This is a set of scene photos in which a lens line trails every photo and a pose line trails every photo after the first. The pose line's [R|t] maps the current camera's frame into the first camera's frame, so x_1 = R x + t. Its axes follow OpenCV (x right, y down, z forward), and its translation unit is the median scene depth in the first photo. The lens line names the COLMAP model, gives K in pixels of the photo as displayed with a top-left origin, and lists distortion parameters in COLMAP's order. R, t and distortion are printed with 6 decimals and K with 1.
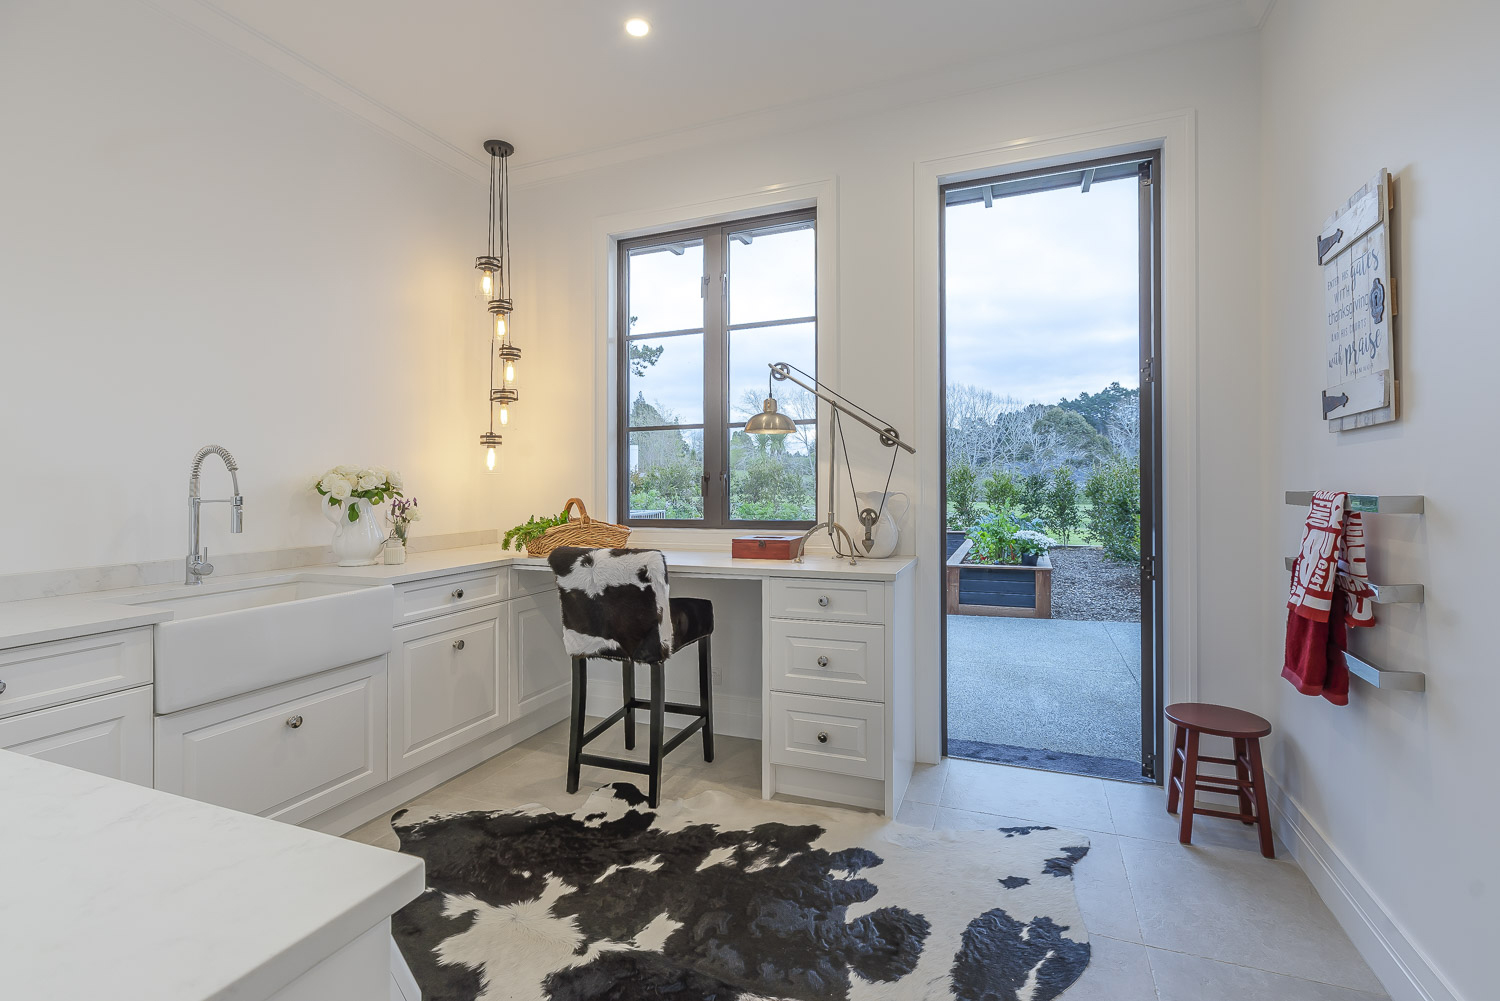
lens RADIAL K [[680.0, 0, 748.9], [0, 680.0, 482.6], [0, 0, 1]] dist [-0.000139, 0.000268]
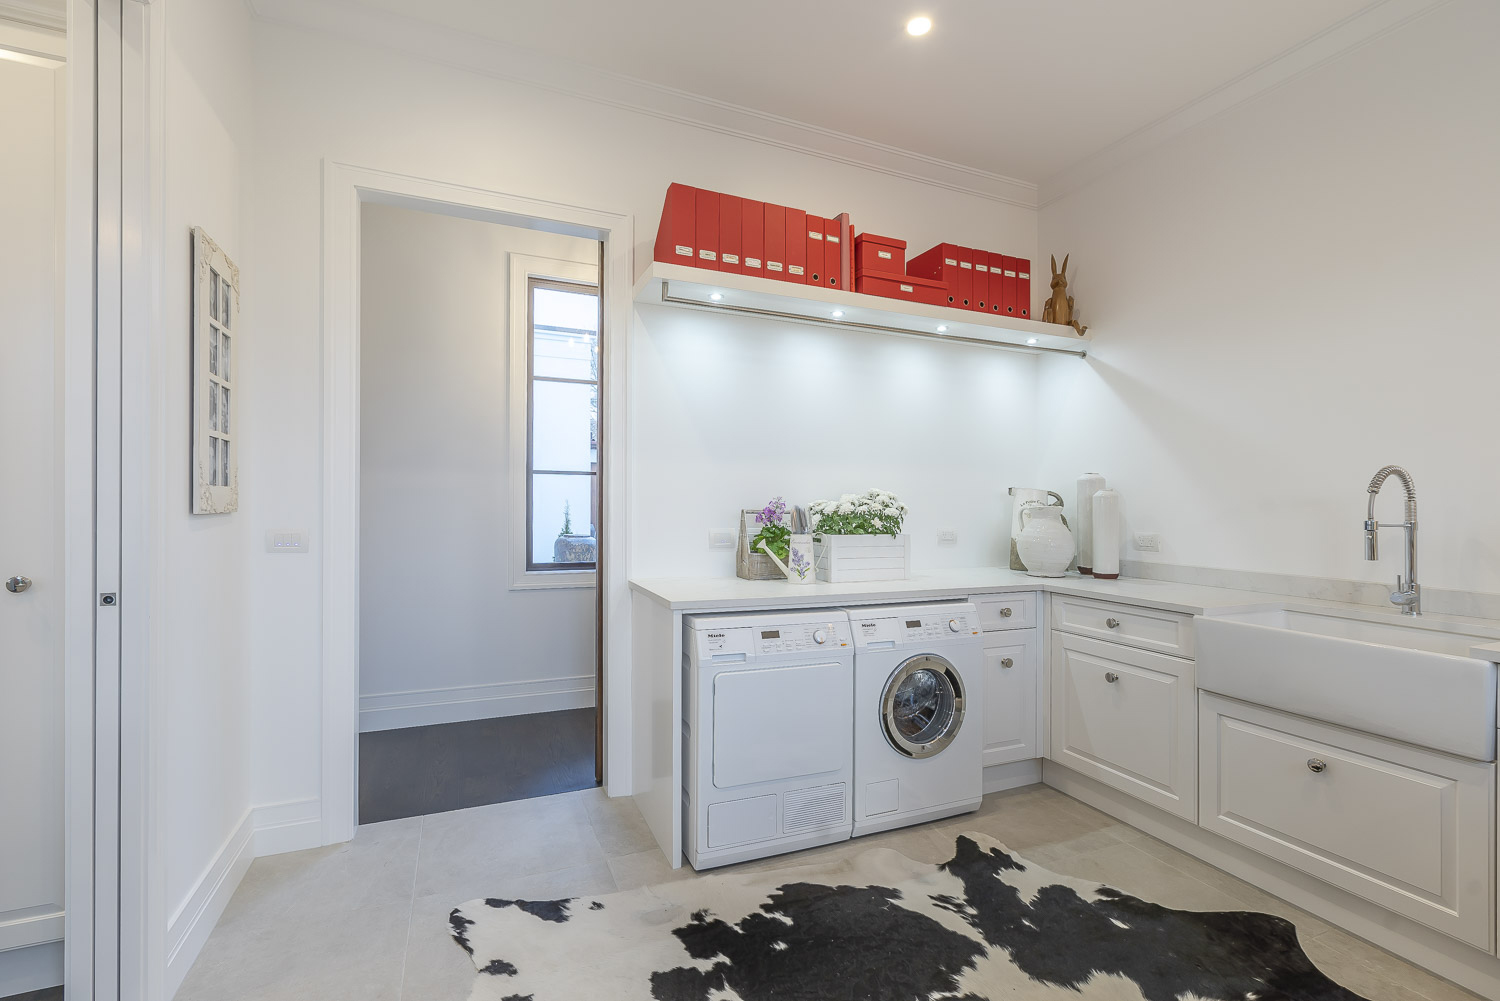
lens RADIAL K [[674.7, 0, 751.0], [0, 674.7, 504.2], [0, 0, 1]] dist [-0.002234, 0.000277]
pose [[-0.707692, 0.005587, -0.706499, 0.437723], [-0.003674, 0.999926, 0.011587, -0.008987], [0.706511, 0.010796, -0.707619, 0.926586]]
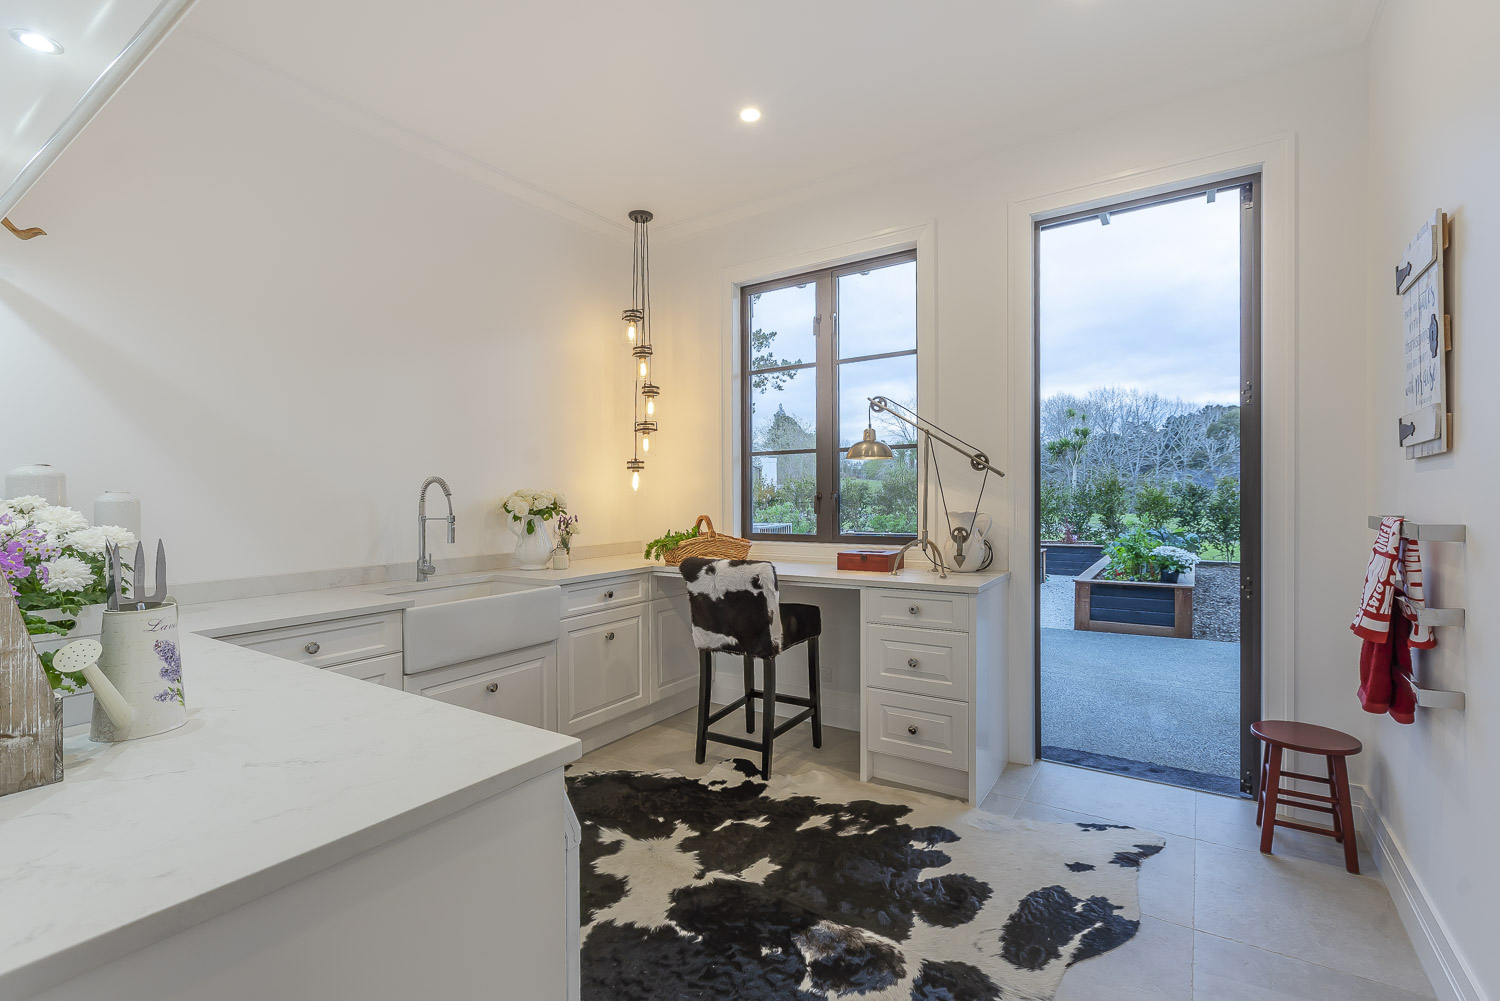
lens RADIAL K [[674.7, 0, 751.0], [0, 674.7, 504.2], [0, 0, 1]] dist [-0.002234, 0.000277]
pose [[0.979408, 0.000739, -0.201890, 0.070744], [0.002709, 0.999855, 0.016799, -0.019468], [0.201874, -0.017000, 0.979264, -0.142061]]
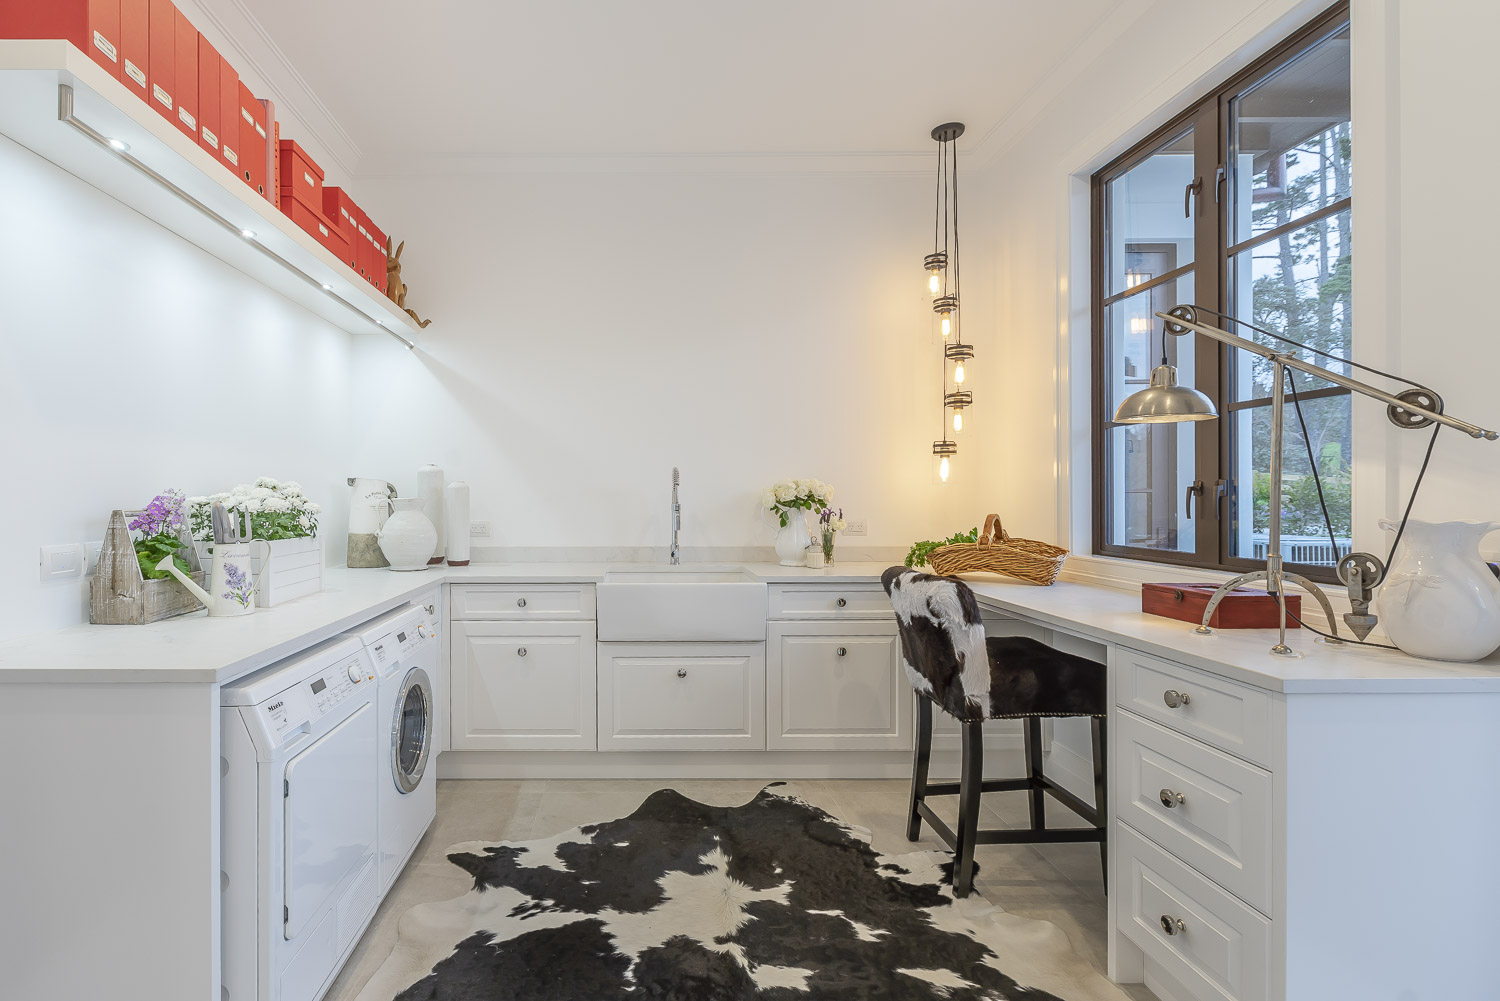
lens RADIAL K [[717.4, 0, 629.8], [0, 717.4, 497.5], [0, 0, 1]] dist [-0.001161, 0.000626]
pose [[0.368078, 0.011647, -0.929722, 0.512269], [-0.002247, 0.999930, 0.011637, -0.009034], [0.929792, -0.002194, 0.368078, 0.322663]]
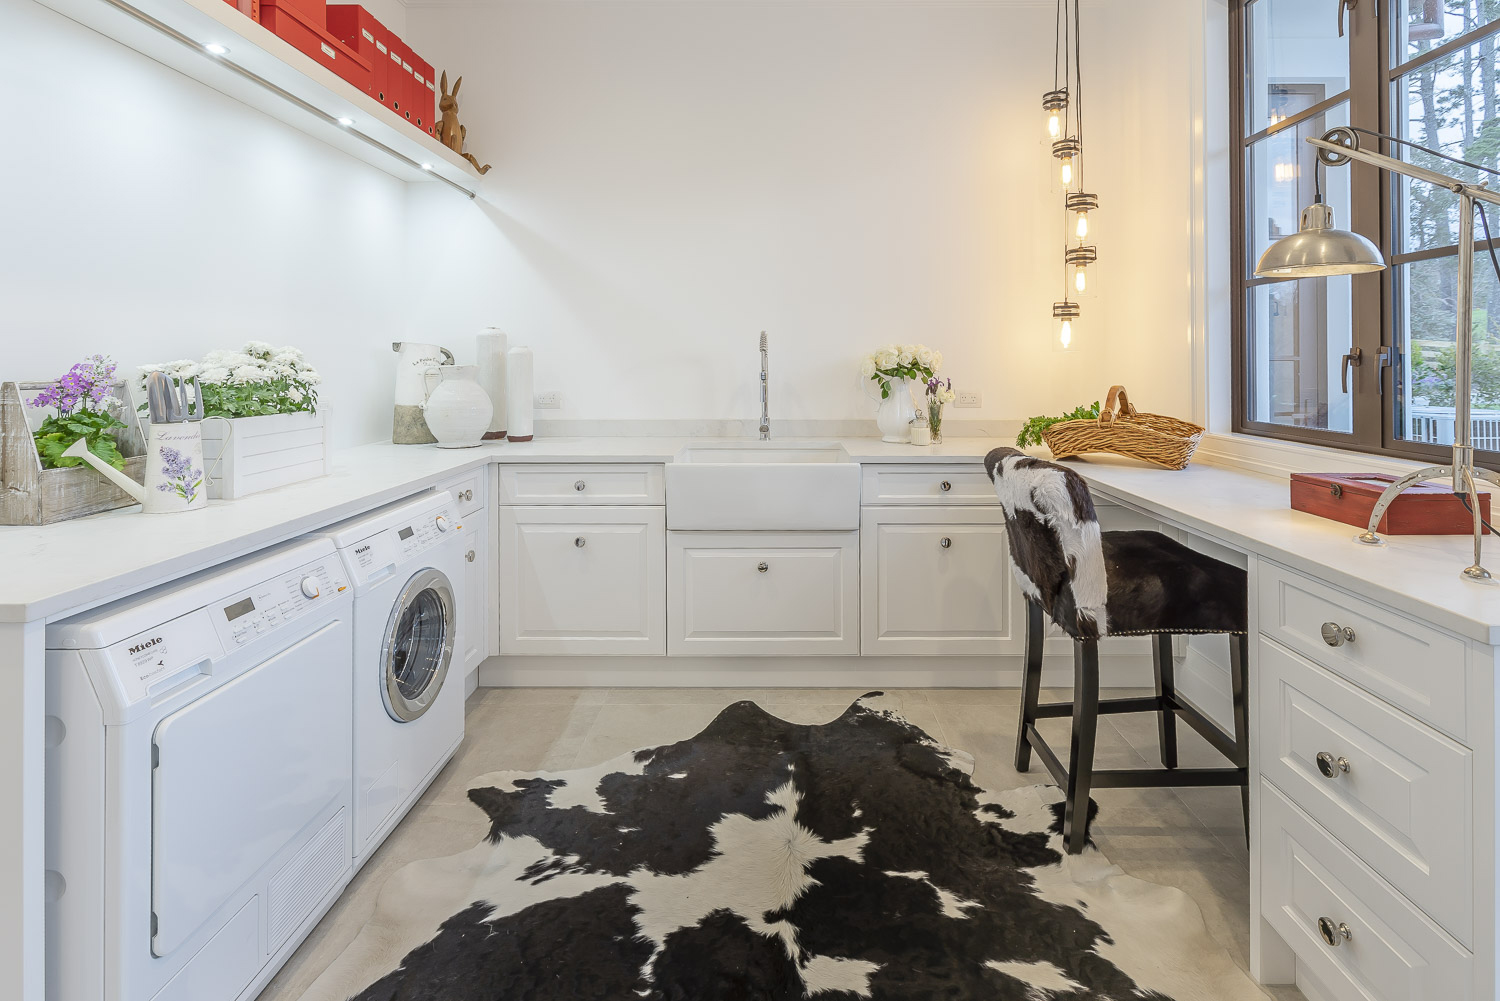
lens RADIAL K [[721.8, 0, 773.4], [0, 721.8, 355.2], [0, 0, 1]] dist [-0.000806, -0.000160]
pose [[0.370761, 0.003264, -0.928723, 0.415311], [-0.004426, 0.999989, 0.001748, -0.012265], [0.928718, 0.003462, 0.370771, 0.466479]]
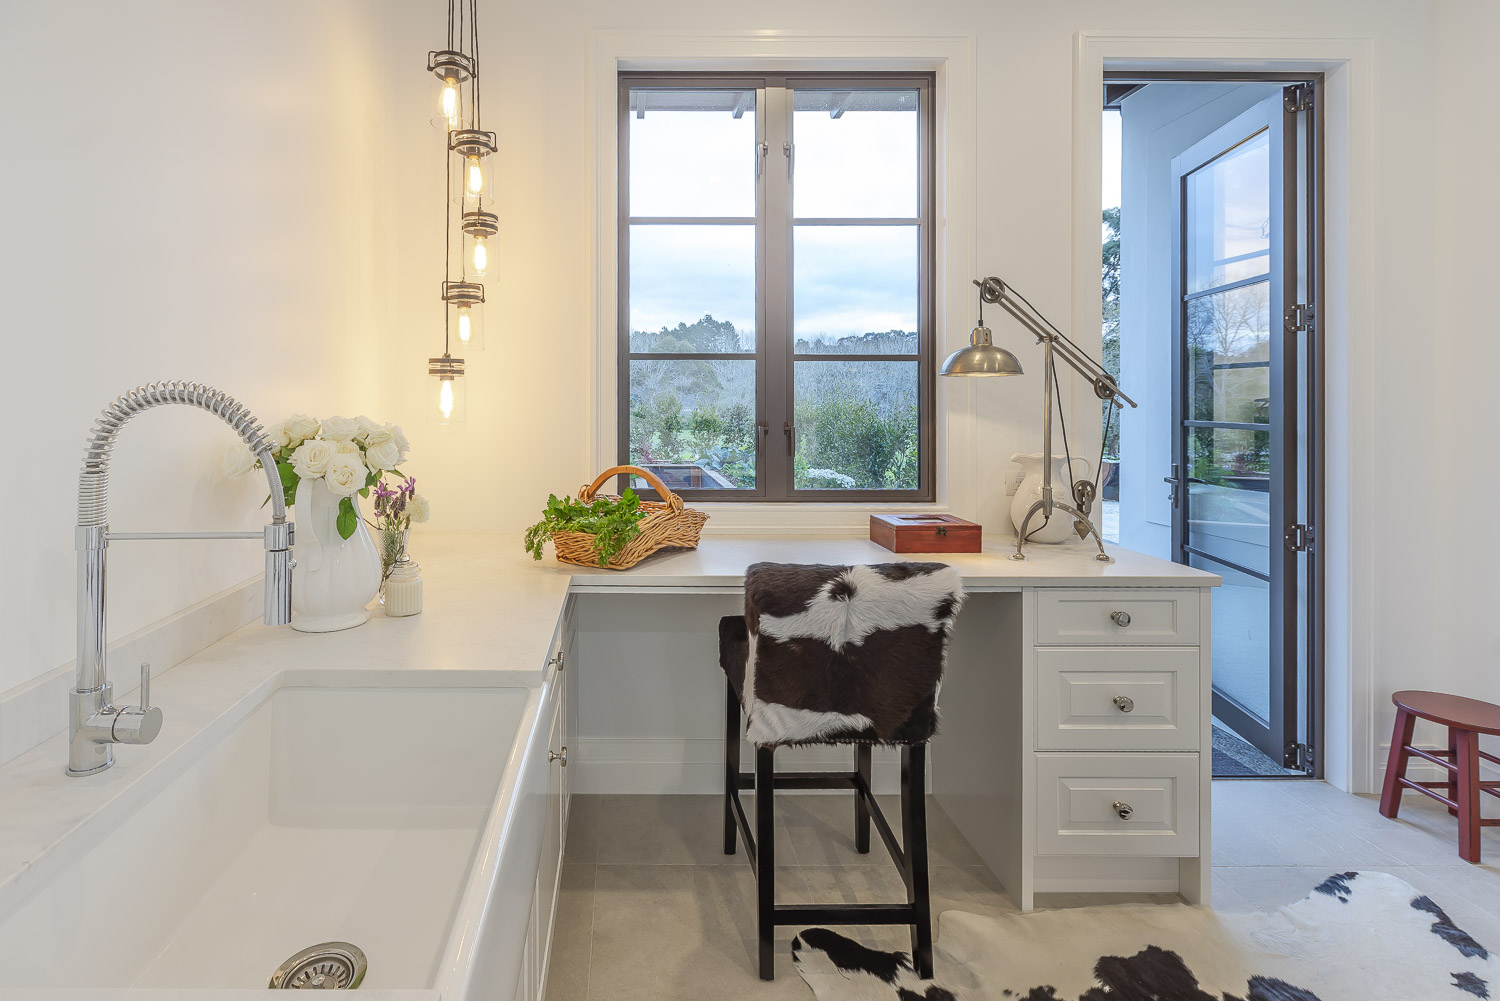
lens RADIAL K [[701.0, 0, 602.6], [0, 701.0, 410.3], [0, 0, 1]] dist [-0.000332, 0.000544]
pose [[0.925259, 0.007838, 0.379256, -0.660268], [-0.011546, 0.999905, 0.007505, -0.042112], [-0.379161, -0.011323, 0.925261, 0.522049]]
